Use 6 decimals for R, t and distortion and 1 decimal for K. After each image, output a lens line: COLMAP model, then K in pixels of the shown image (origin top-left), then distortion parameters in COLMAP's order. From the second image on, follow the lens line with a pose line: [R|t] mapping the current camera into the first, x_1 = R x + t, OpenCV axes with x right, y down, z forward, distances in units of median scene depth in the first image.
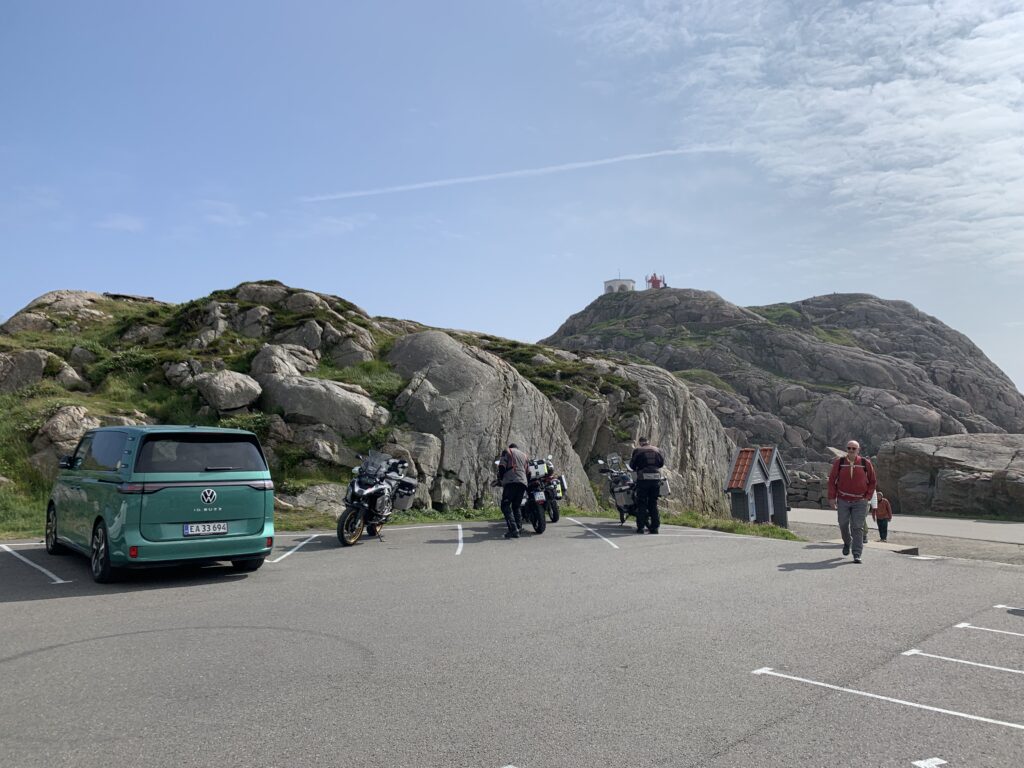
lens RADIAL K [[787.3, 0, 509.7], [0, 787.3, 381.9], [0, 0, 1]] dist [0.062781, -0.005394]
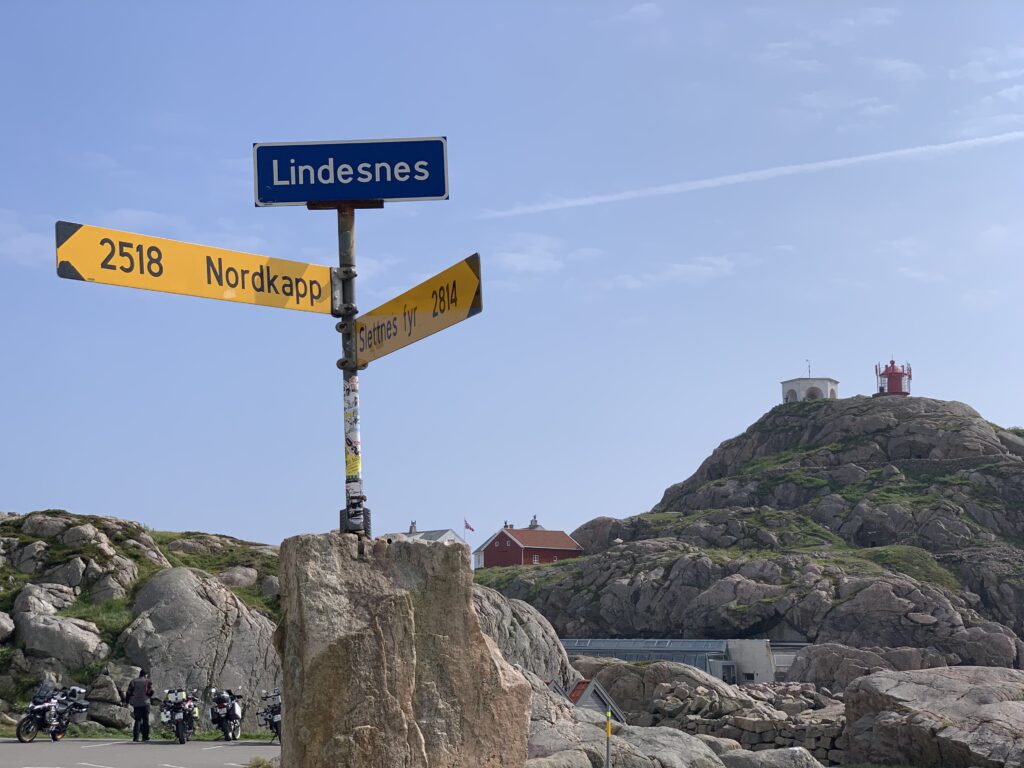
lens RADIAL K [[1563.0, 0, 512.1], [0, 1563.0, 386.1], [0, 0, 1]] dist [0.007694, 0.000000]
pose [[0.991072, -0.012162, -0.132769, 0.605309], [-0.001176, 0.994995, -0.099922, -0.094447], [0.133320, 0.099186, 0.986097, -1.021022]]
